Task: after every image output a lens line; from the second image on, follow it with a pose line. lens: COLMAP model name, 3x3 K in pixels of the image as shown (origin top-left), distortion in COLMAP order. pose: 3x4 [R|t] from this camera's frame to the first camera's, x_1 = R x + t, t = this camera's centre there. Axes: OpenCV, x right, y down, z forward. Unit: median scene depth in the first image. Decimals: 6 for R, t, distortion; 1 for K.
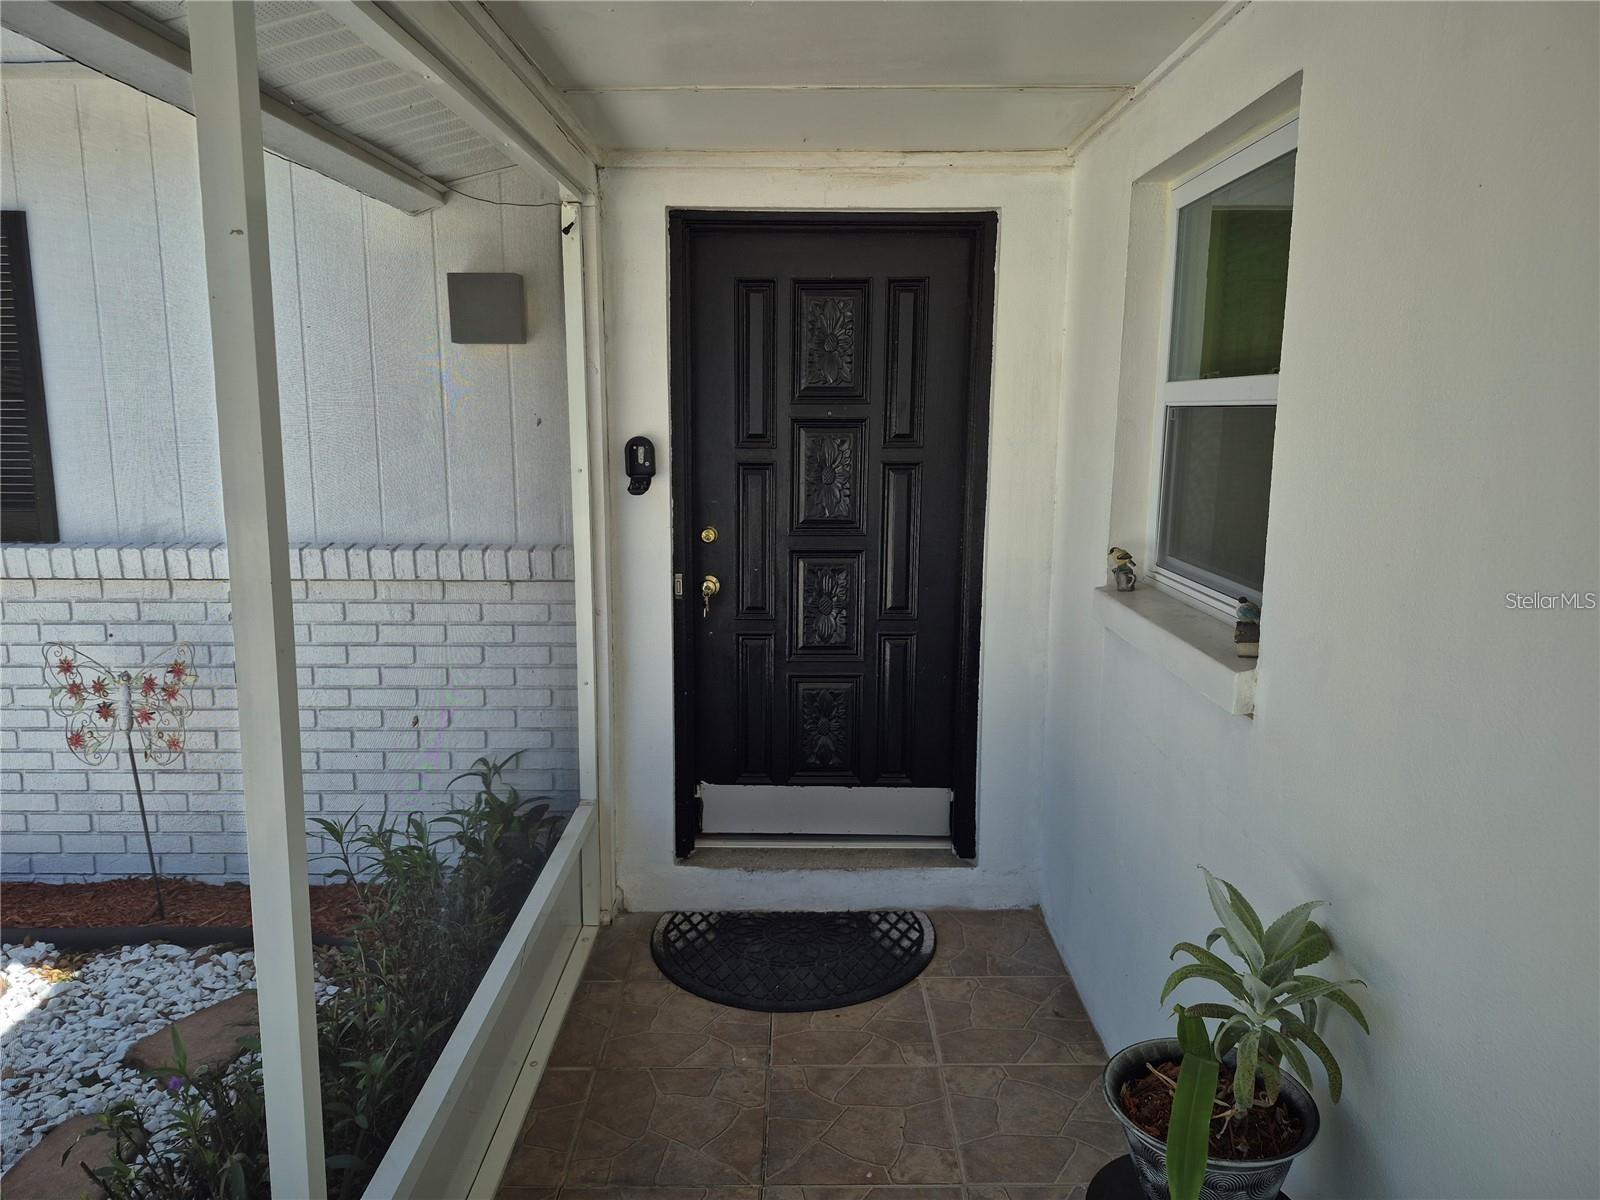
lens RADIAL K [[1110.0, 0, 798.1], [0, 1110.0, 600.4], [0, 0, 1]] dist [0.012024, -0.010690]
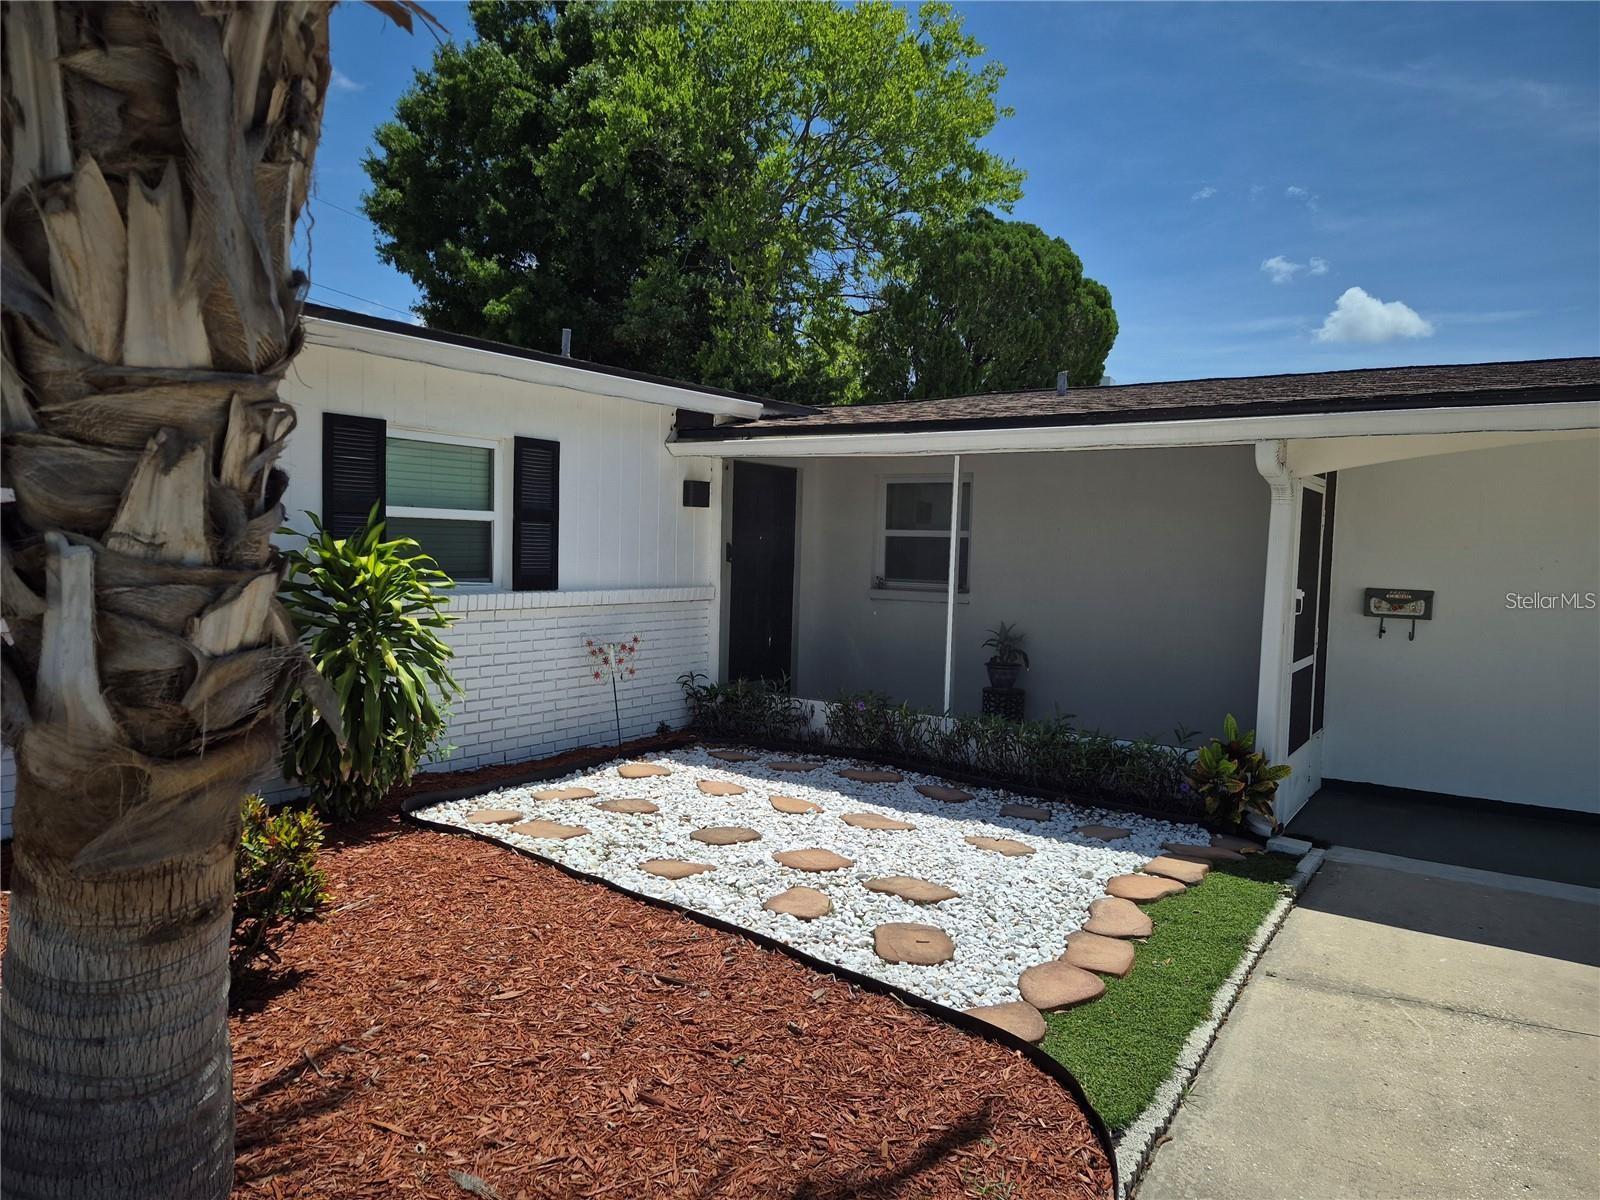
lens RADIAL K [[1110.0, 0, 816.3], [0, 1110.0, 607.7], [0, 0, 1]] dist [0.012024, -0.010690]
pose [[0.534319, -0.043743, 0.844150, -2.323679], [0.124205, 0.991883, -0.027219, 0.106974], [-0.836108, 0.119392, 0.535415, -0.600781]]
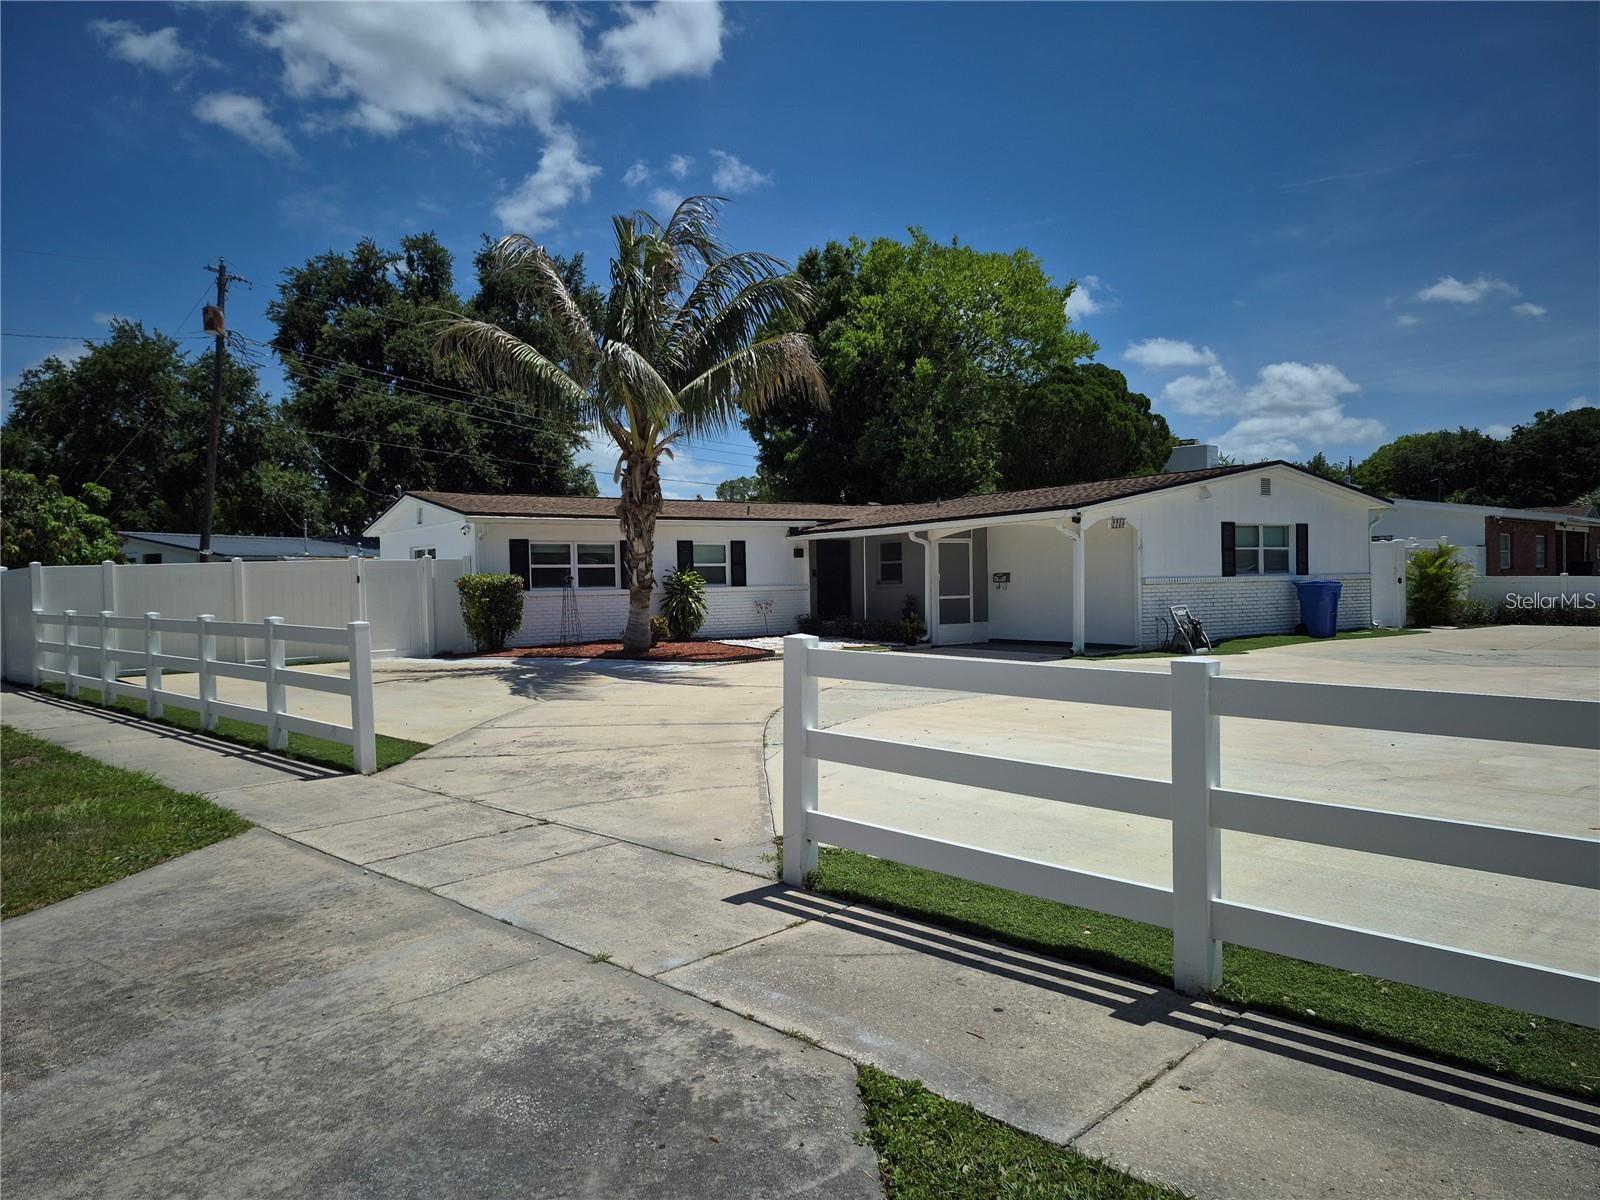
lens RADIAL K [[1110.0, 0, 798.7], [0, 1110.0, 590.0], [0, 0, 1]] dist [0.012024, -0.010690]
pose [[0.815053, -0.033140, 0.578438, -4.695243], [0.129903, 0.983398, -0.126700, 0.953800], [-0.564636, 0.178408, 0.805827, -5.111736]]
